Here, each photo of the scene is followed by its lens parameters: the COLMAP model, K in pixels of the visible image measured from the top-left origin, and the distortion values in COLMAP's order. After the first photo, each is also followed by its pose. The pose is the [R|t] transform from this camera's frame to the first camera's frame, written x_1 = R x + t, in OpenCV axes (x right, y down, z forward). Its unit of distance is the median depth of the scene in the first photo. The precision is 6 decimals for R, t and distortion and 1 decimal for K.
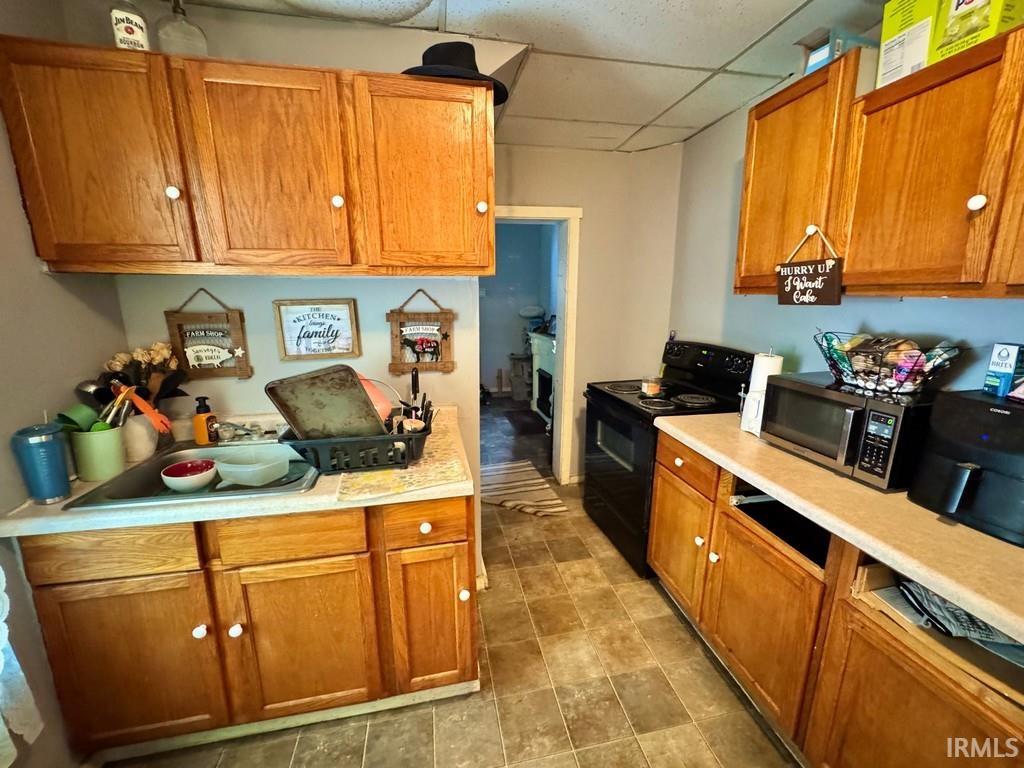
lens RADIAL K [[406.6, 0, 510.4], [0, 406.6, 381.8], [0, 0, 1]] dist [0.000021, 0.000001]
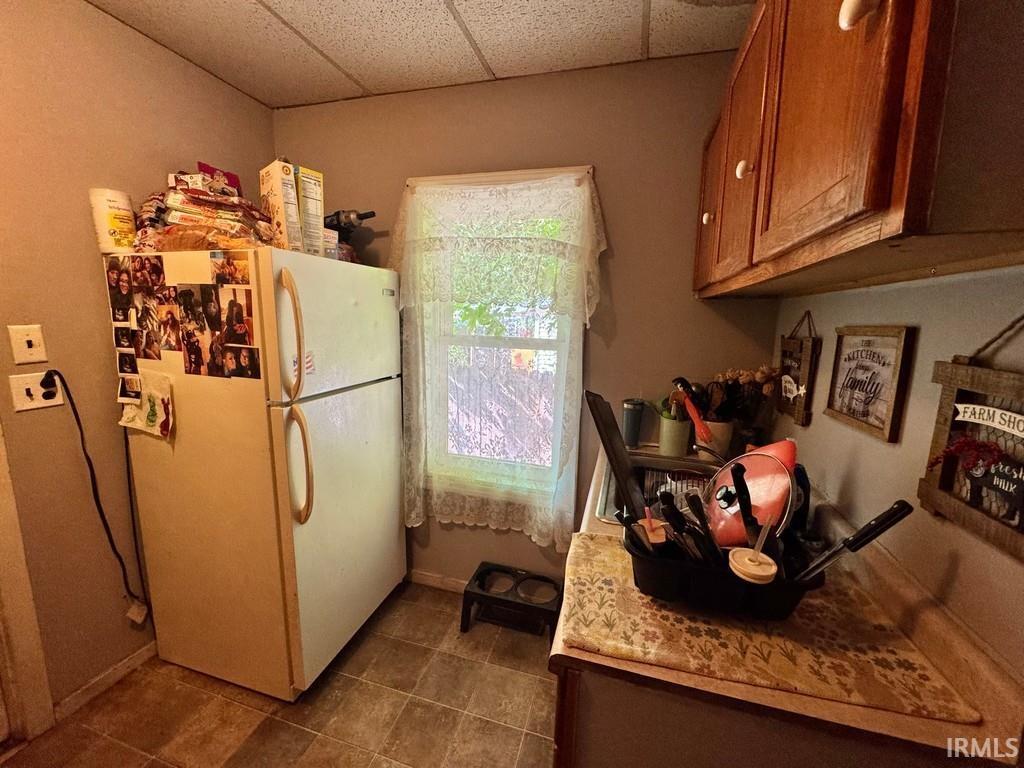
lens RADIAL K [[406.6, 0, 512.6], [0, 406.6, 381.8], [0, 0, 1]] dist [0.000021, 0.000001]
pose [[-0.468369, 0.131449, -0.873700, 0.275636], [-0.202561, 0.946556, 0.250998, -0.168546], [0.859999, 0.294538, -0.416712, 0.819337]]
